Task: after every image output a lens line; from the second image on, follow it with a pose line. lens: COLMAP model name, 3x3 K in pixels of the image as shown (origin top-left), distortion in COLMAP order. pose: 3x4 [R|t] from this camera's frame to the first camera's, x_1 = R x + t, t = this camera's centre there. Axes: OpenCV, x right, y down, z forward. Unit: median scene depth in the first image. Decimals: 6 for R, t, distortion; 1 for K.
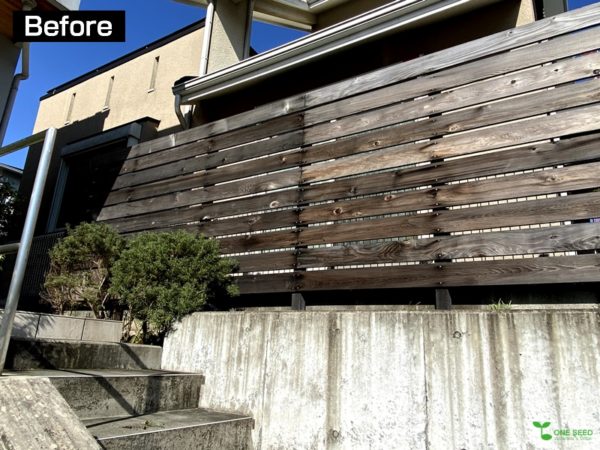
lens RADIAL K [[436.1, 0, 300.8], [0, 436.1, 222.9], [0, 0, 1]] dist [0.050828, 0.001075]
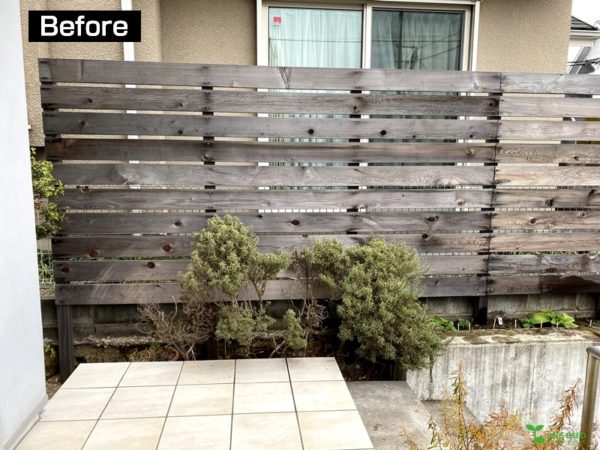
lens RADIAL K [[453.6, 0, 298.6], [0, 453.6, 225.7], [0, 0, 1]] dist [-0.001192, -0.003597]
pose [[0.797296, -0.124440, 0.590622, -1.163720], [-0.144274, 0.910862, 0.386673, -0.412218], [-0.586093, -0.393504, 0.708272, 0.648243]]
